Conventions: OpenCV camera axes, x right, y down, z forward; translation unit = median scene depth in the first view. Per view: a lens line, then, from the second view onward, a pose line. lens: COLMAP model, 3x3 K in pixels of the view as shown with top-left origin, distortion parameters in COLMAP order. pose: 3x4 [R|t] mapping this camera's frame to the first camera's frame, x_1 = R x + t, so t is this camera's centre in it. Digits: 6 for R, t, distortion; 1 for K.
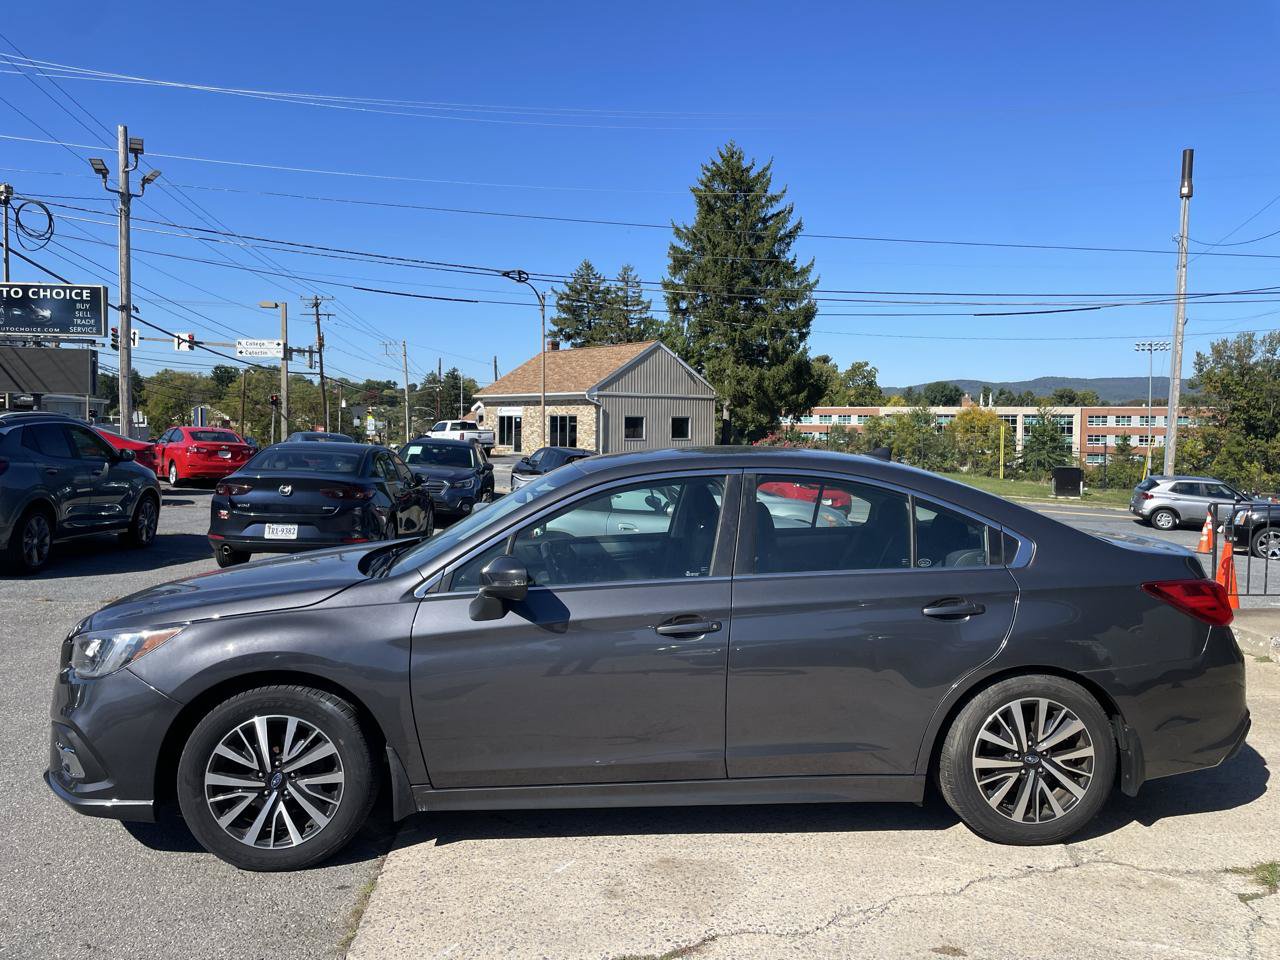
lens RADIAL K [[970.4, 0, 649.6], [0, 970.4, 472.1], [0, 0, 1]] dist [0.086864, -0.114923]
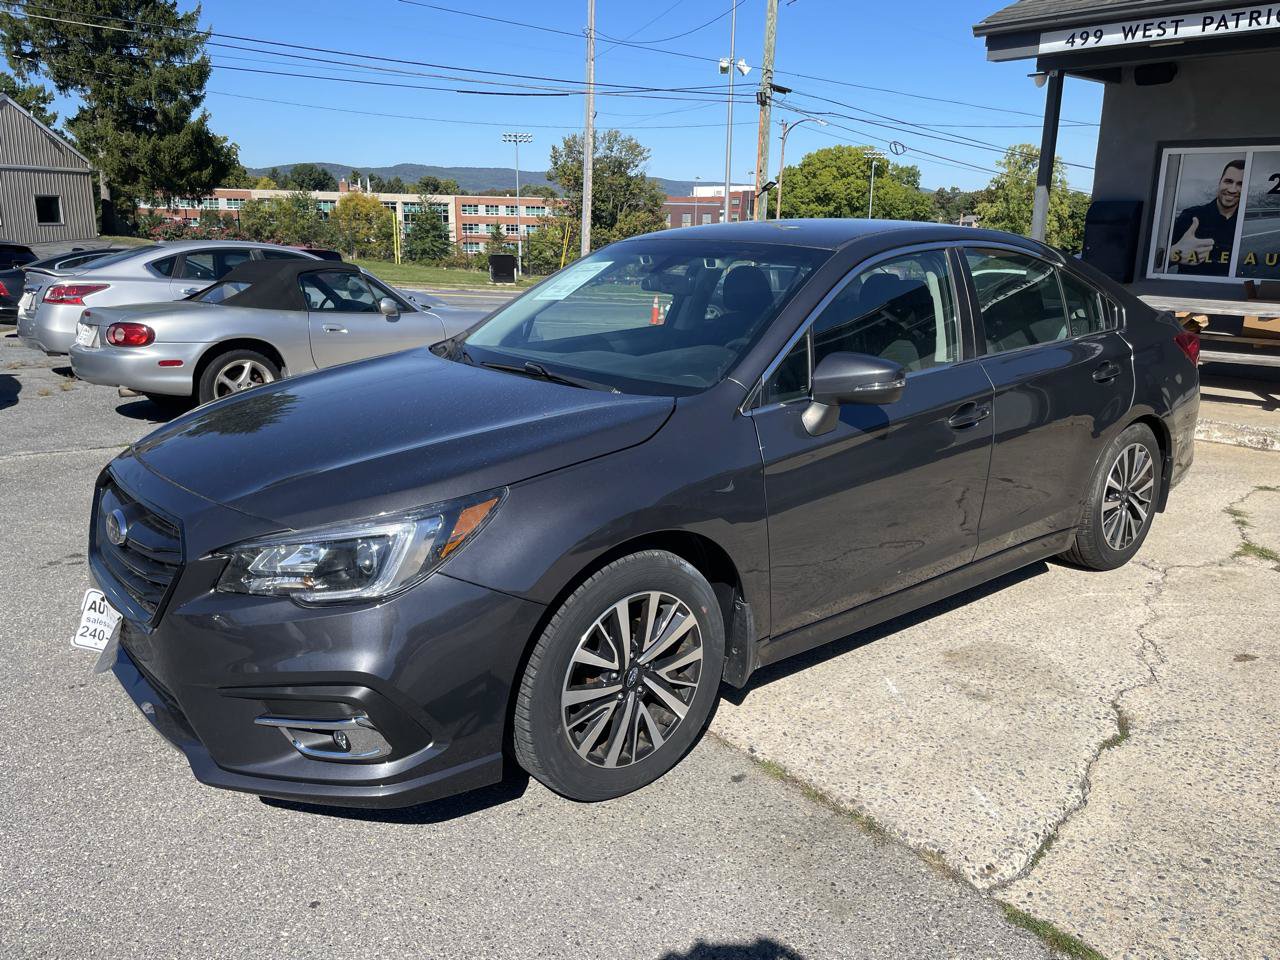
lens RADIAL K [[970.4, 0, 645.2], [0, 970.4, 468.6], [0, 0, 1]] dist [0.086864, -0.114923]
pose [[0.815951, -0.138235, 0.561352, -0.115117], [0.019609, 0.977051, 0.212100, 0.000716], [-0.577789, -0.162056, 0.799936, 0.065705]]
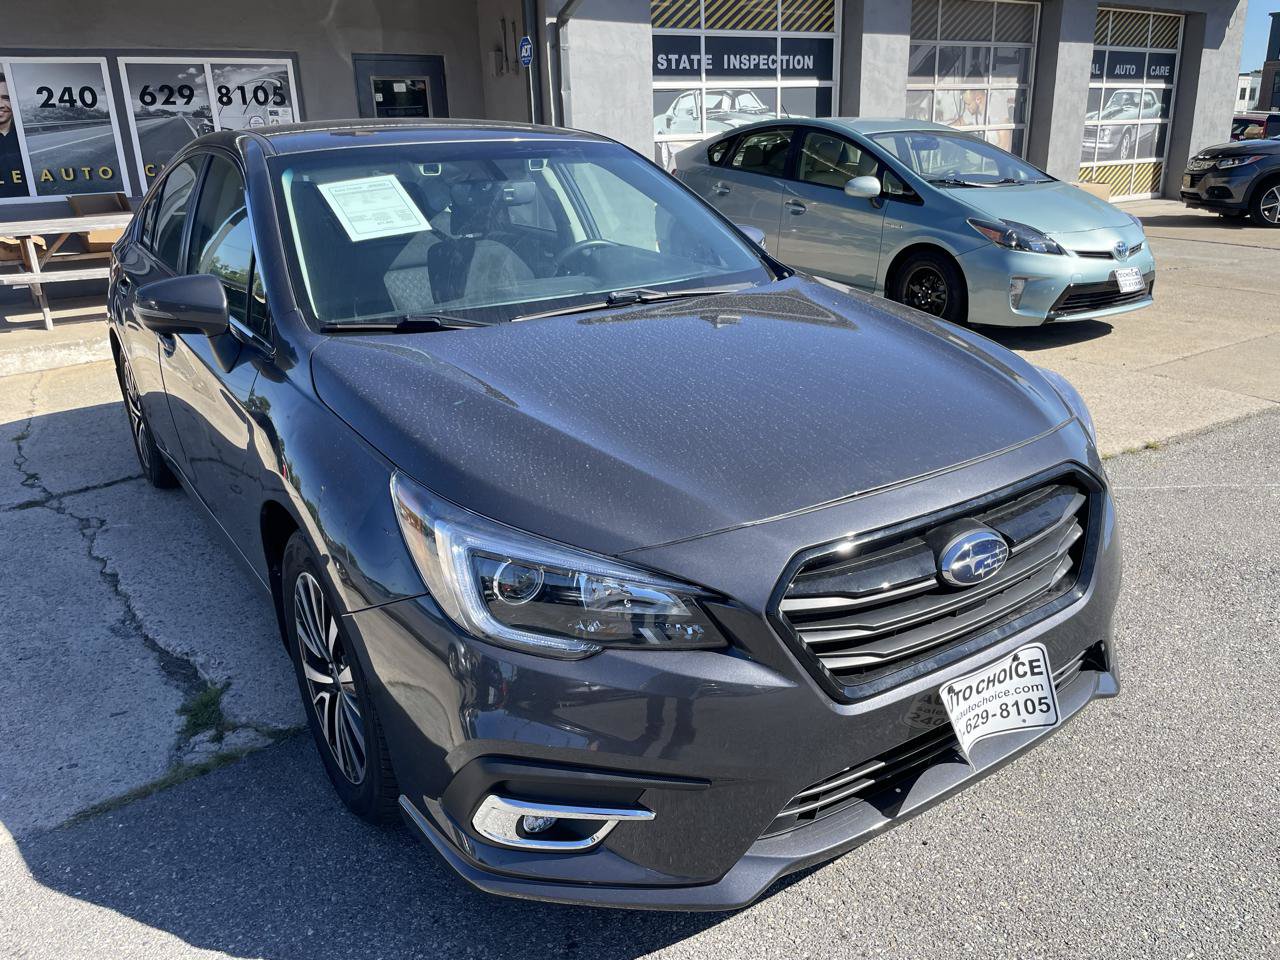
lens RADIAL K [[970.4, 0, 648.6], [0, 970.4, 469.7], [0, 0, 1]] dist [0.086864, -0.114923]
pose [[-0.493843, -0.275656, 0.824701, -0.150171], [0.064023, 0.934321, 0.350634, -0.005173], [-0.867191, 0.225958, -0.443760, 0.240557]]
